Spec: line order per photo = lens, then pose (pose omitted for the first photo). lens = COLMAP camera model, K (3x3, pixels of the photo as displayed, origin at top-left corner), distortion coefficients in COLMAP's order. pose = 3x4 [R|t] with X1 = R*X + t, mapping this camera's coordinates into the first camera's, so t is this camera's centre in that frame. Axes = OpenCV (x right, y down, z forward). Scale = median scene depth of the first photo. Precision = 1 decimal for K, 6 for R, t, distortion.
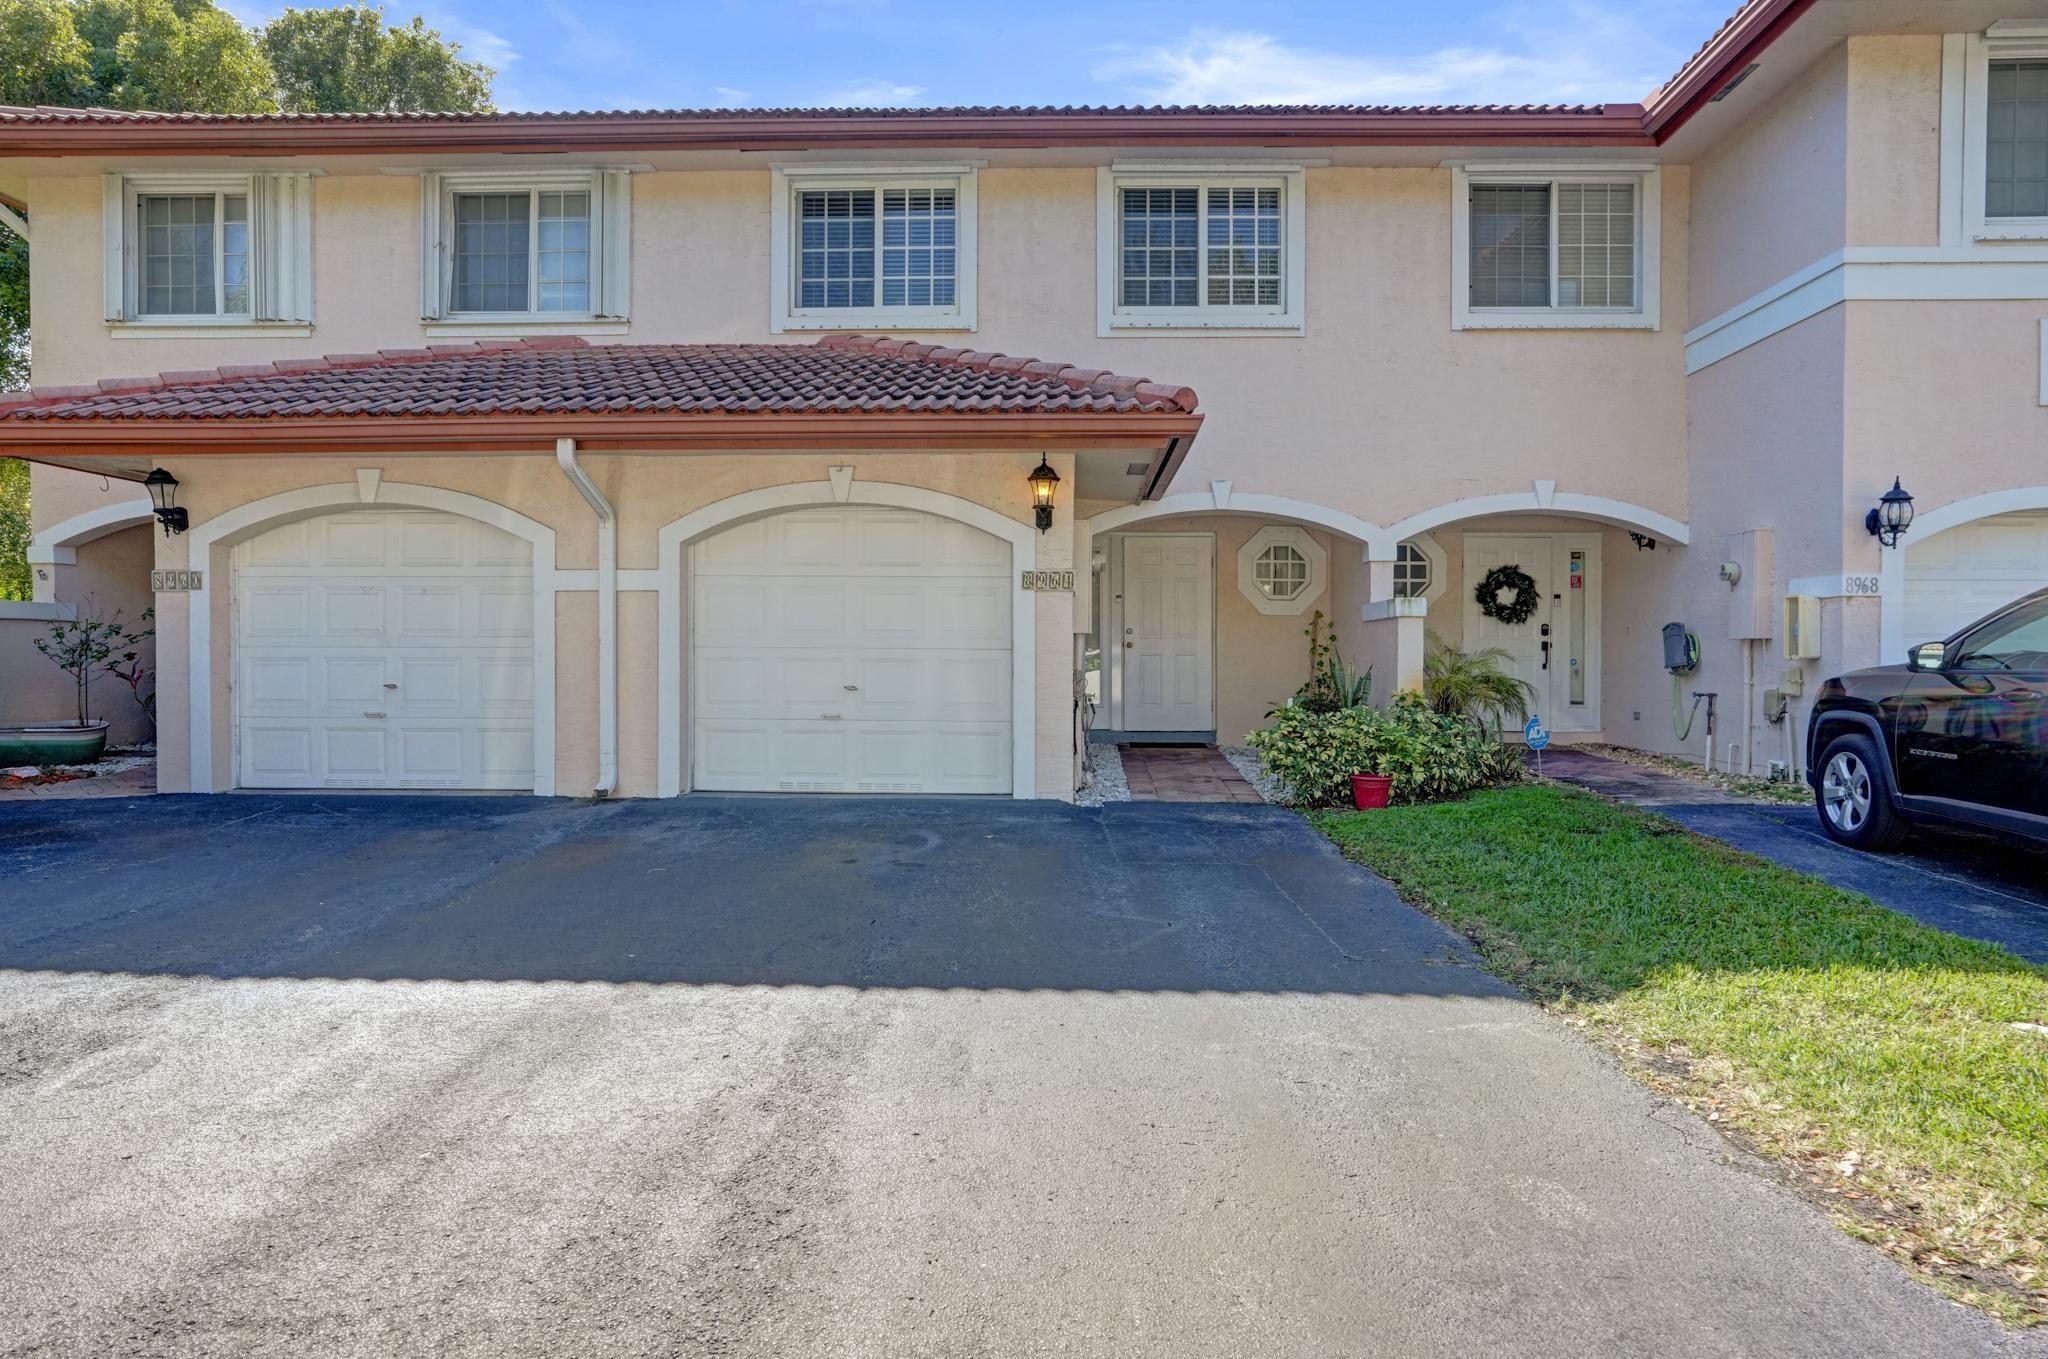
lens RADIAL K [[1243.0, 0, 1011.0], [0, 1243.0, 668.8], [0, 0, 1]] dist [-0.047428, 0.036274]
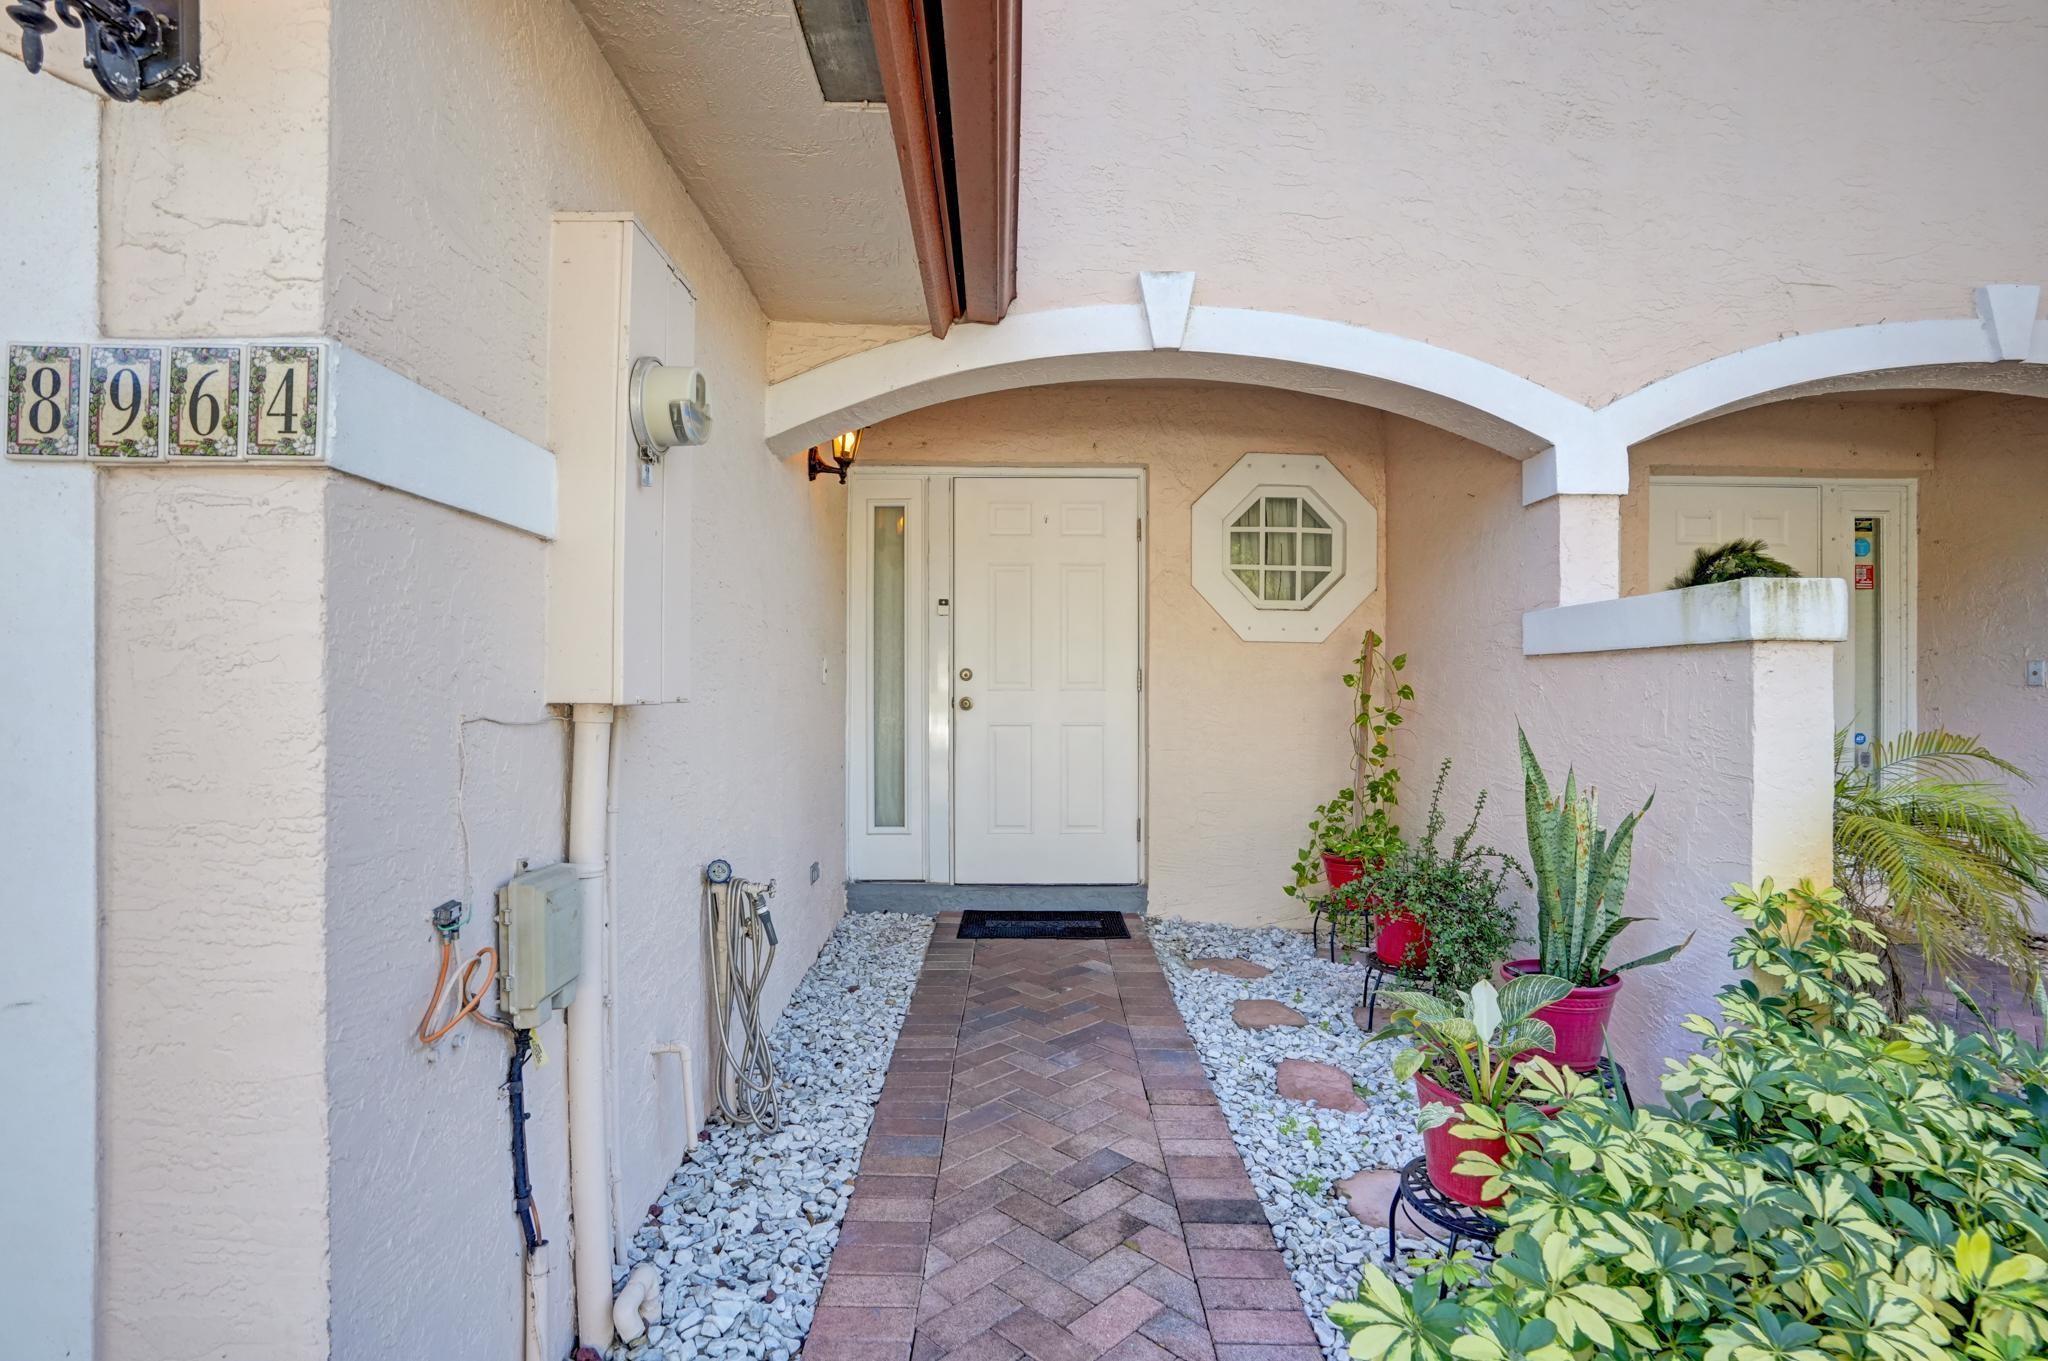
lens RADIAL K [[1523.3, 0, 1024.0], [0, 1523.3, 680.5], [0, 0, 1]] dist [-0.003915, -0.001112]
pose [[0.996205, 0.004191, 0.086938, 0.107422], [-0.002419, 0.999787, -0.020481, -0.025286], [-0.087005, 0.020193, 0.996003, 0.669949]]
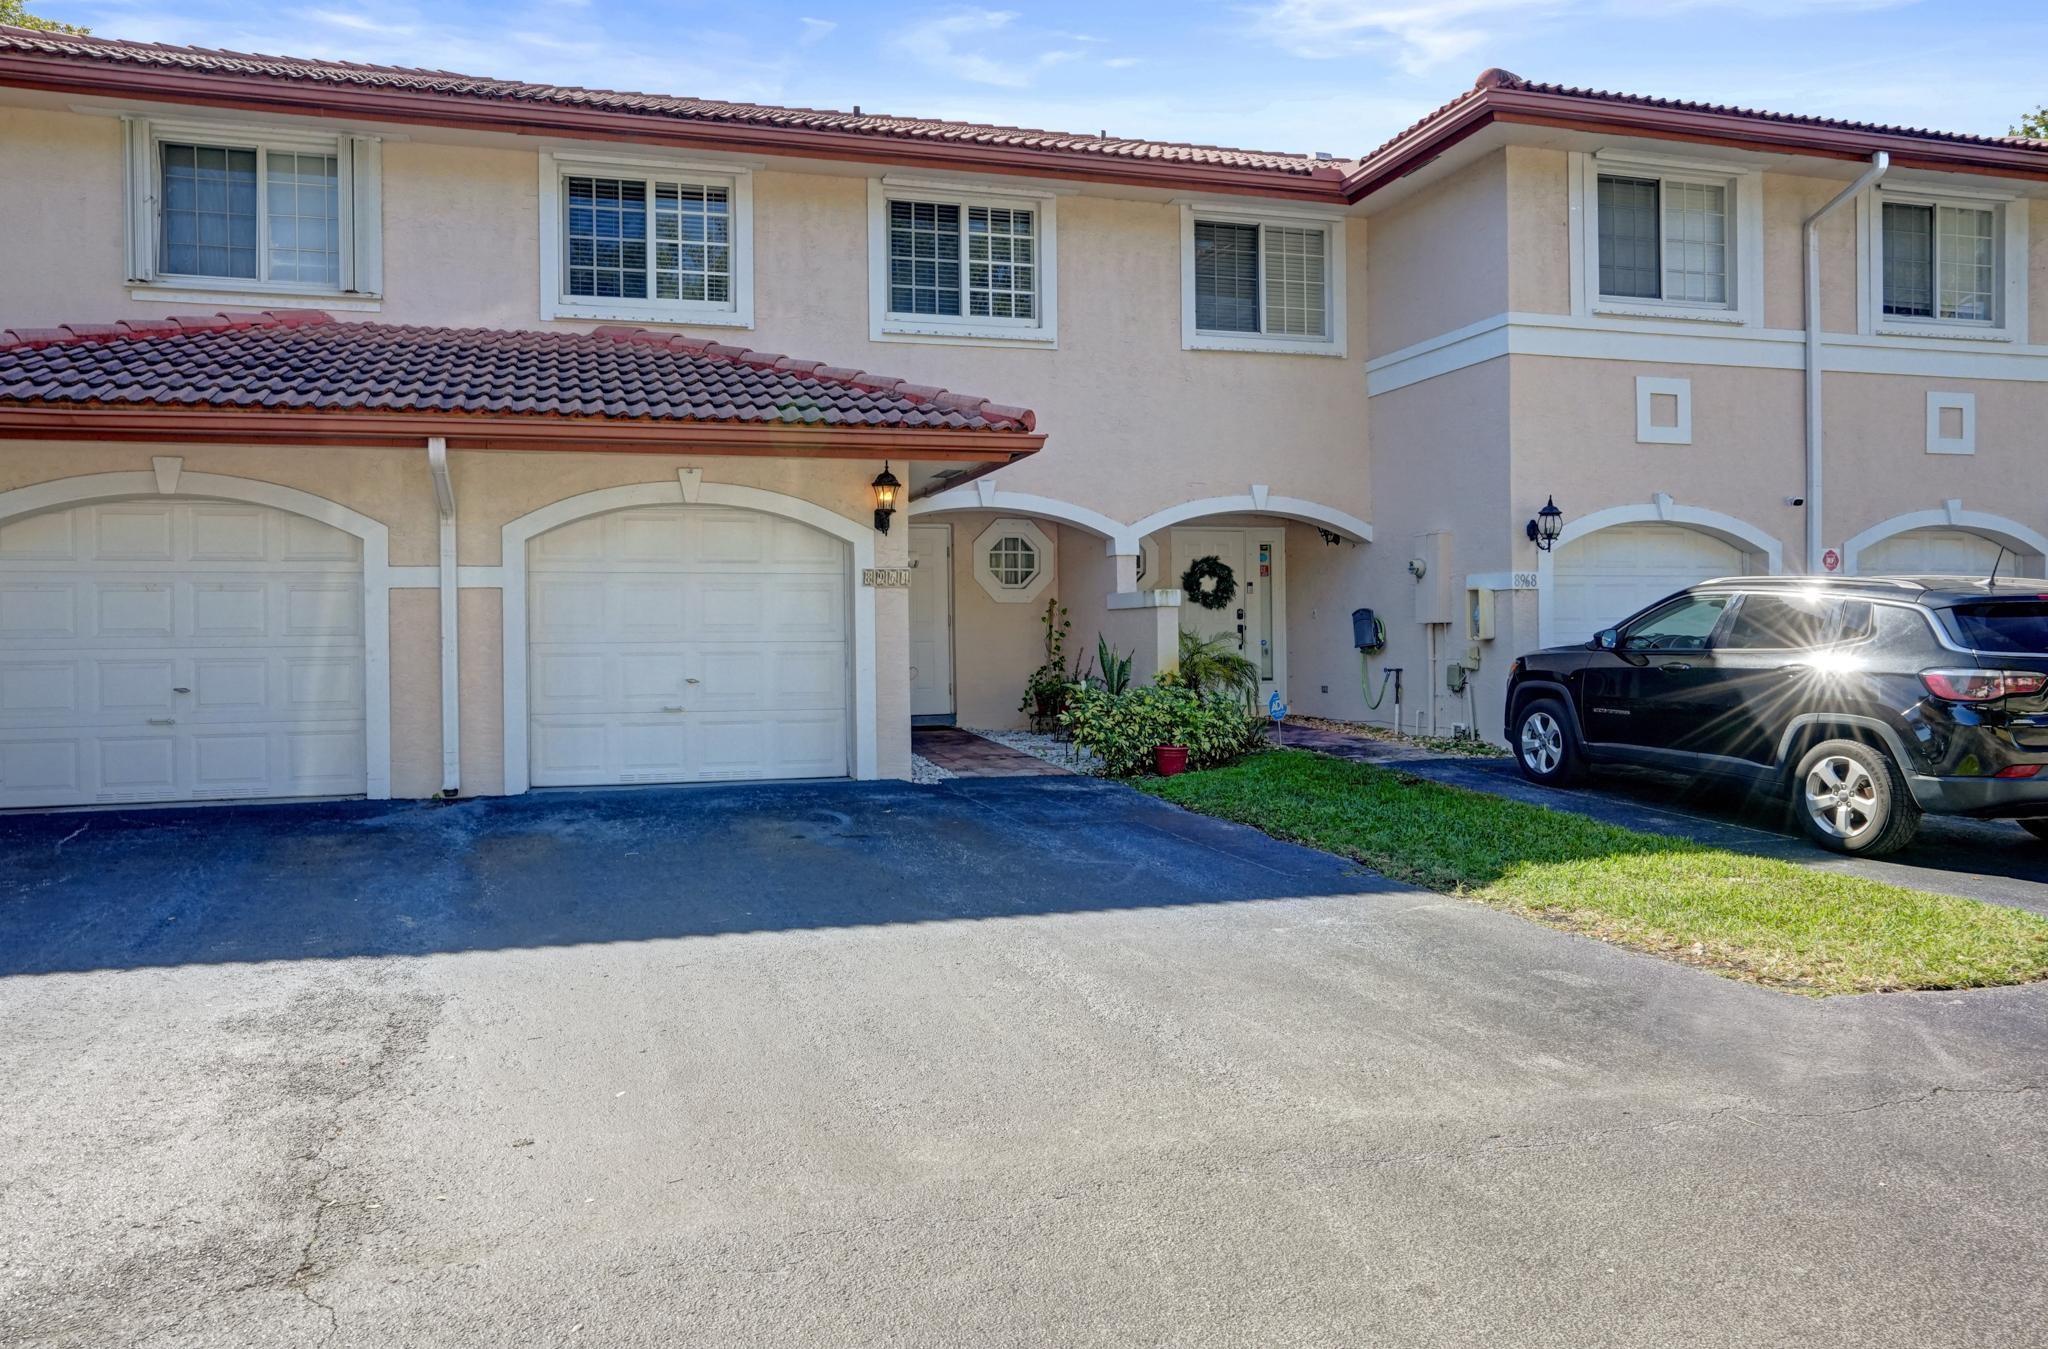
lens RADIAL K [[1296.7, 0, 1013.6], [0, 1296.7, 634.6], [0, 0, 1]] dist [-0.044588, 0.062551]
pose [[0.957701, -0.012660, 0.287487, -0.157548], [0.016556, 0.999801, -0.011126, -0.005615], [-0.287289, 0.015415, 0.957720, -0.095478]]
